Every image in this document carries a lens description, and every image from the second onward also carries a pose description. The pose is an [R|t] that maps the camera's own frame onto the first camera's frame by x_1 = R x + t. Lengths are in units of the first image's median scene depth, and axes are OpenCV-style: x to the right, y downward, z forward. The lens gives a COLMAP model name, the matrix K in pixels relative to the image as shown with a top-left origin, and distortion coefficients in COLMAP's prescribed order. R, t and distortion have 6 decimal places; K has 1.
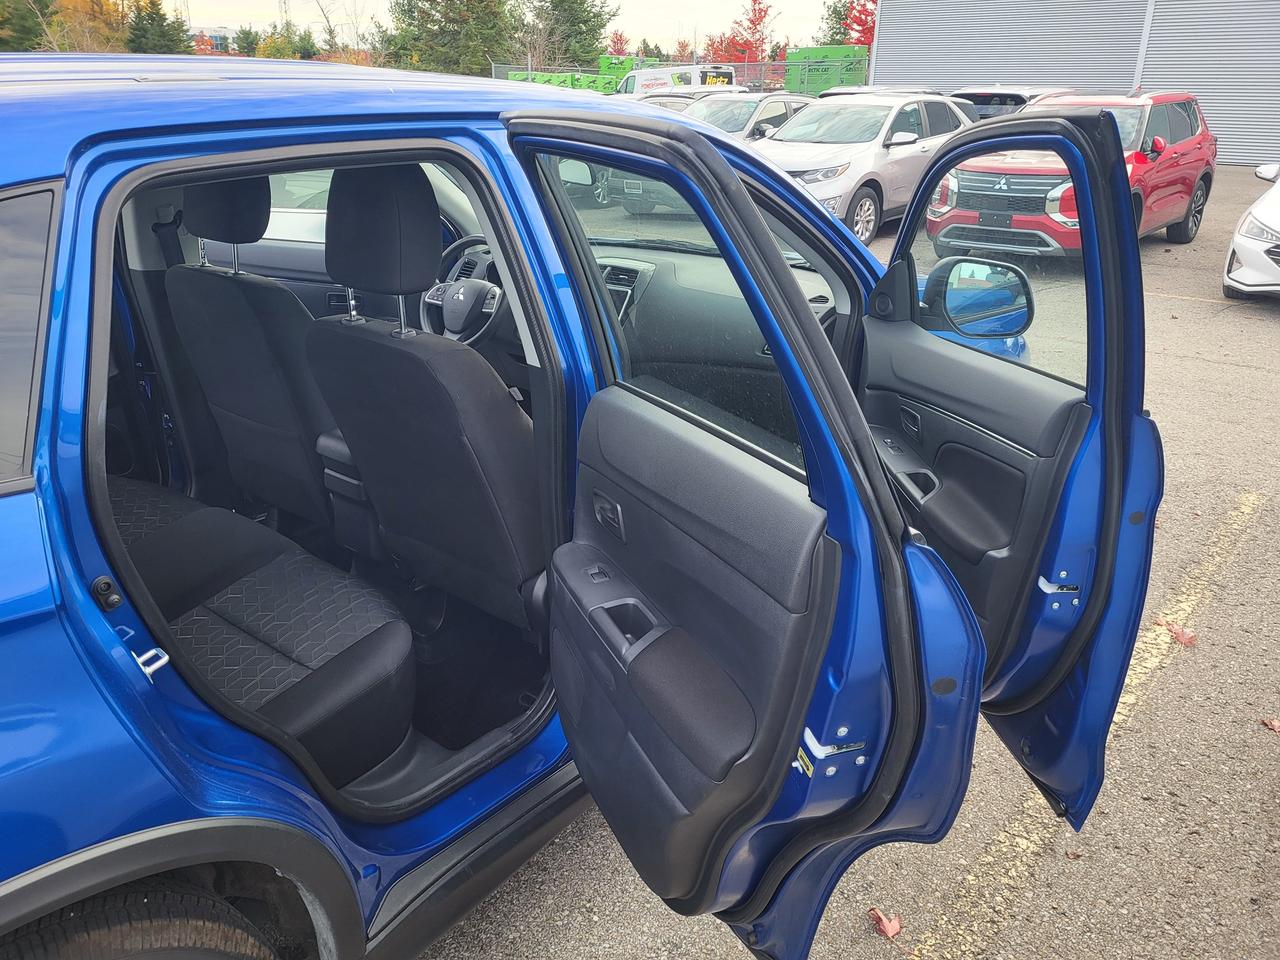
lens RADIAL K [[964.4, 0, 653.0], [0, 964.4, 472.8], [0, 0, 1]] dist [0.030949, -0.012636]
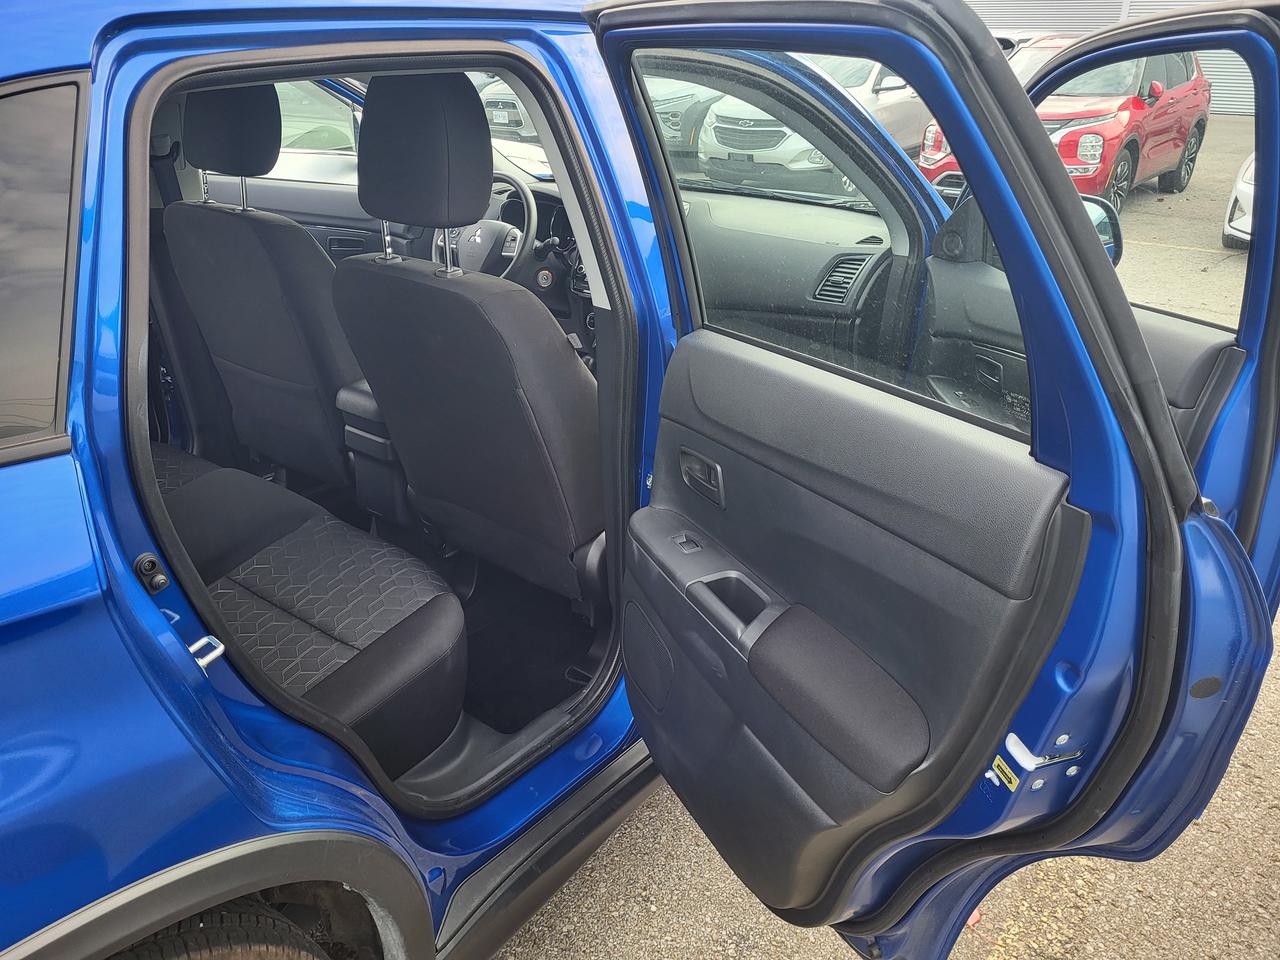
lens RADIAL K [[962.4, 0, 633.3], [0, 962.4, 471.1], [0, 0, 1]] dist [0.036845, -0.025499]
pose [[0.999918, -0.004640, 0.011972, -0.099053], [0.004118, 0.999054, 0.043283, 0.000432], [-0.012161, -0.043230, 0.998991, 0.102561]]
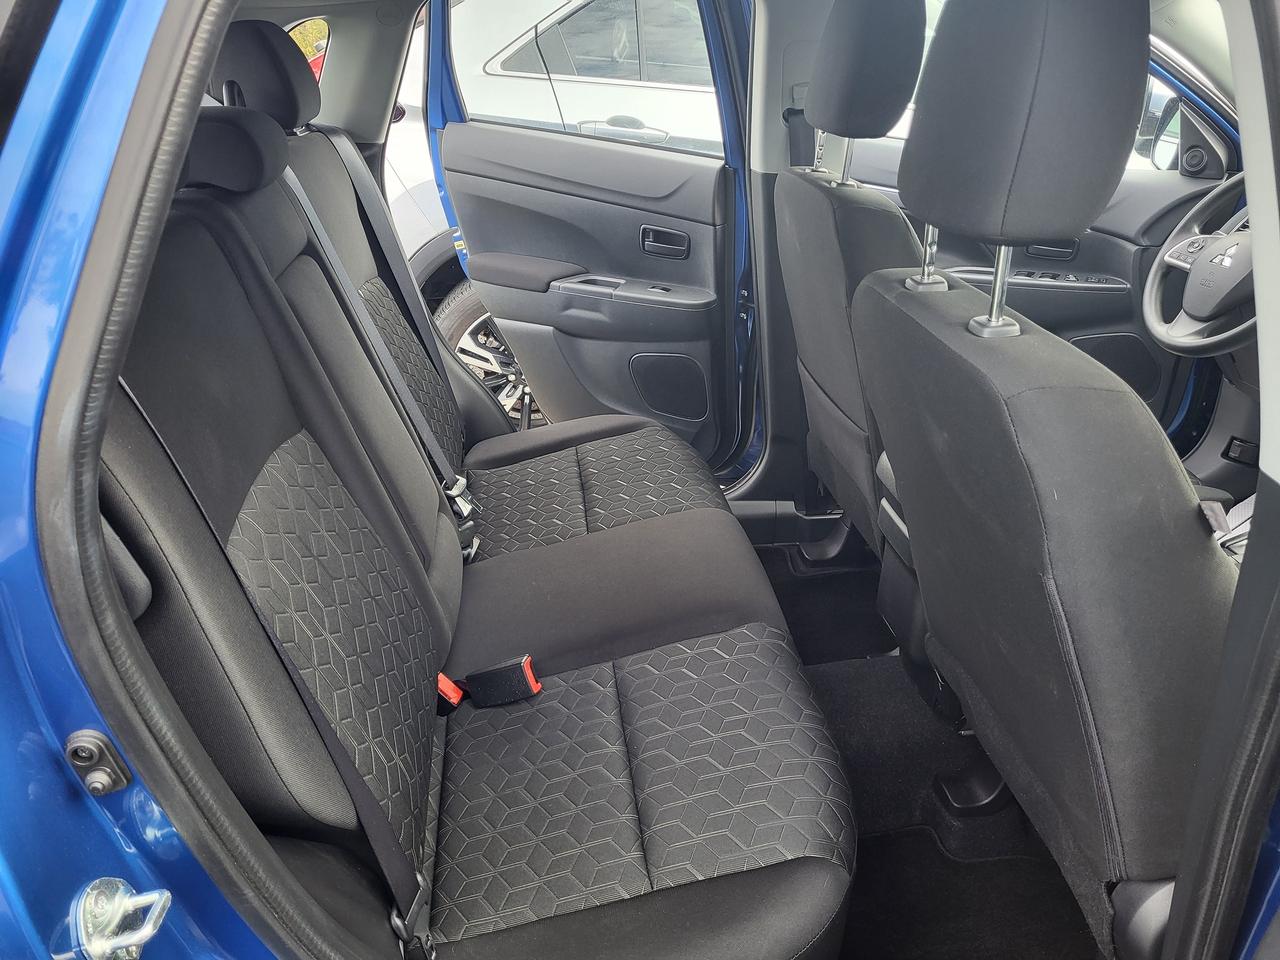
lens RADIAL K [[962.4, 0, 633.3], [0, 962.4, 471.1], [0, 0, 1]] dist [0.036845, -0.025499]
pose [[0.706067, 0.278592, -0.651042, -0.053336], [-0.236194, 0.959365, 0.154372, -0.105650], [0.667593, 0.044775, 0.743178, 0.523123]]
